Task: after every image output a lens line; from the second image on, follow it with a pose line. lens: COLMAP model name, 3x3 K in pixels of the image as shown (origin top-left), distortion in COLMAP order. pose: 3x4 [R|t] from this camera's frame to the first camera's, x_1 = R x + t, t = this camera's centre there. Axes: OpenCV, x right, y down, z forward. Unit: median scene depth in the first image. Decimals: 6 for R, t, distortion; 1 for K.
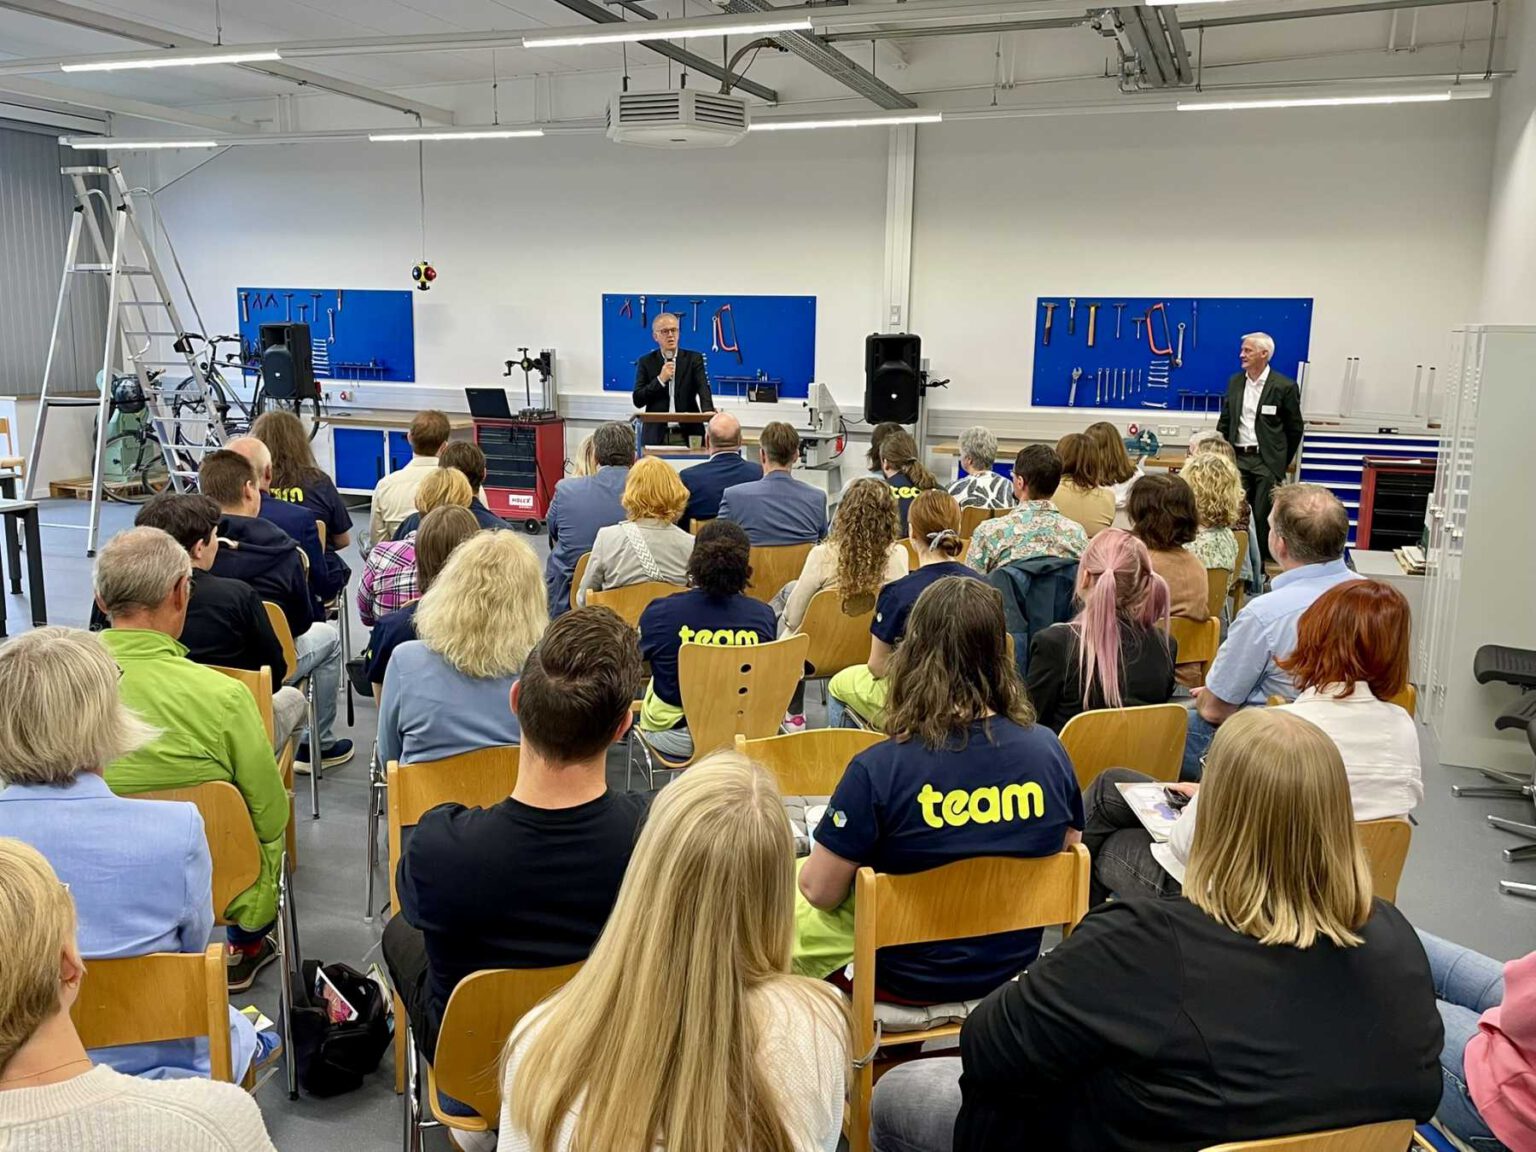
lens RADIAL K [[1298.3, 0, 768.0], [0, 1298.3, 576.0], [0, 0, 1]] dist [0.094519, -0.127926]
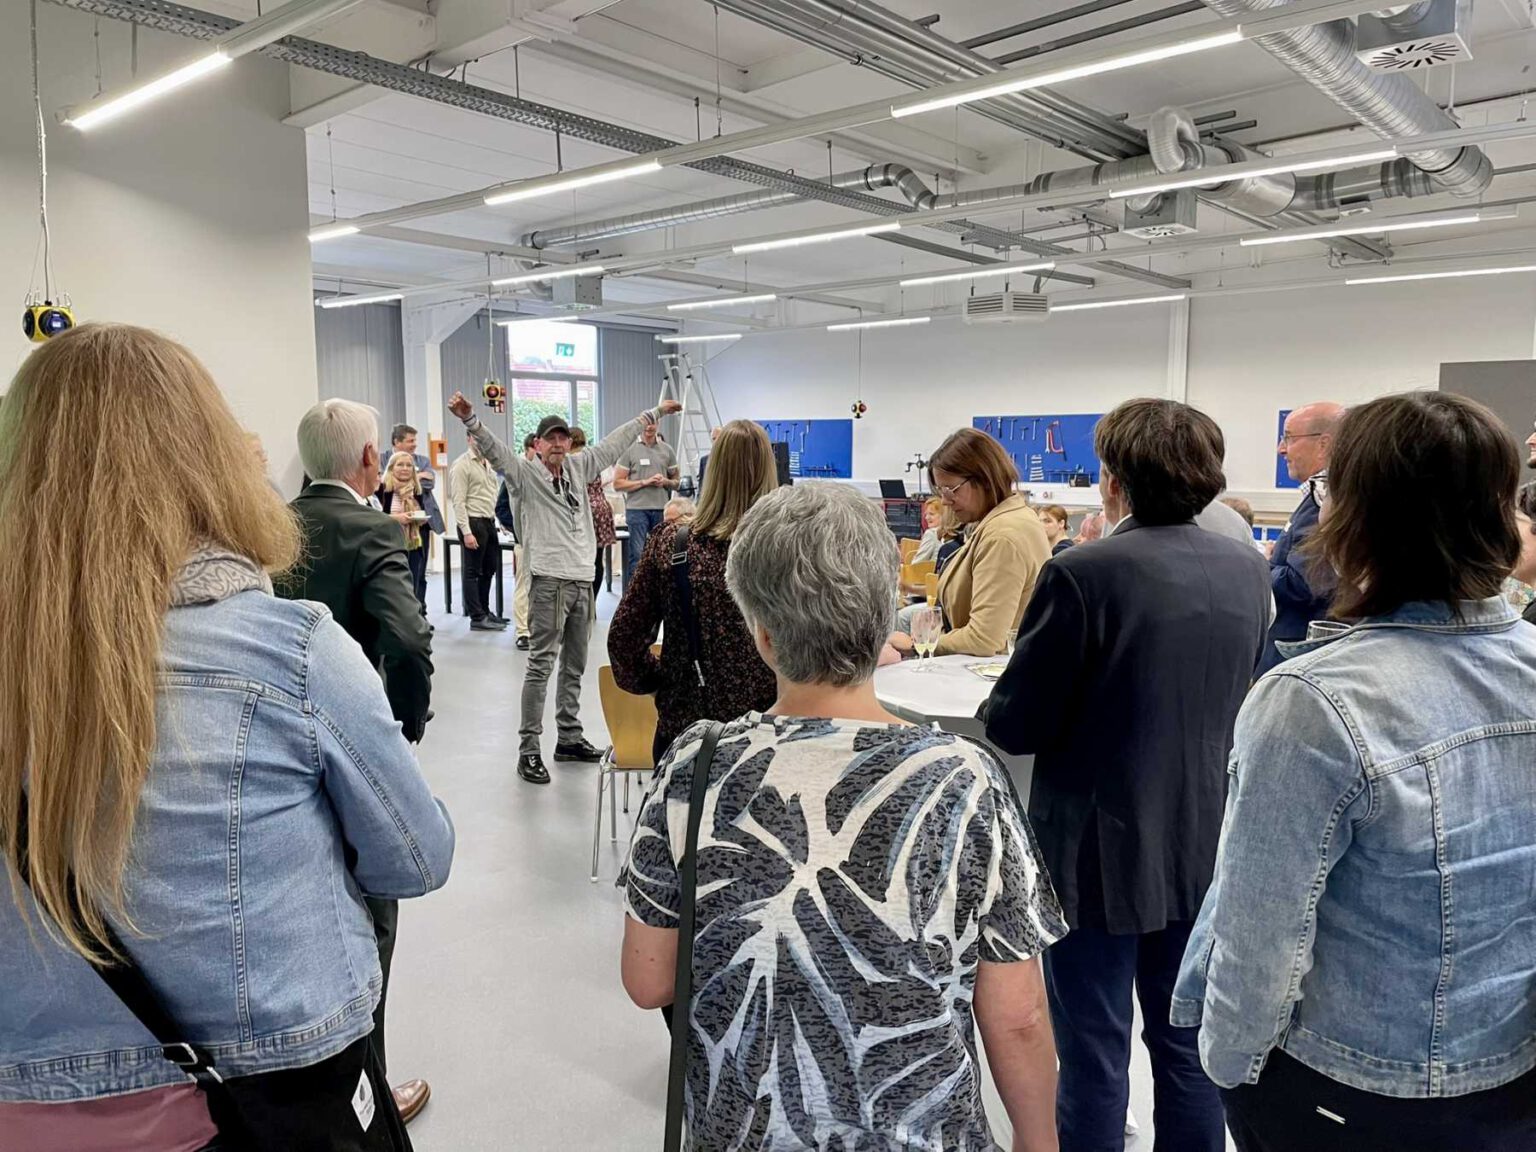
lens RADIAL K [[1148.3, 0, 776.5], [0, 1148.3, 584.9], [0, 0, 1]] dist [0.078358, -0.104513]
pose [[0.937956, 0.024369, -0.345897, 0.132586], [-0.047797, 0.997092, -0.059363, 0.069140], [0.343445, 0.072212, 0.936393, -0.319061]]
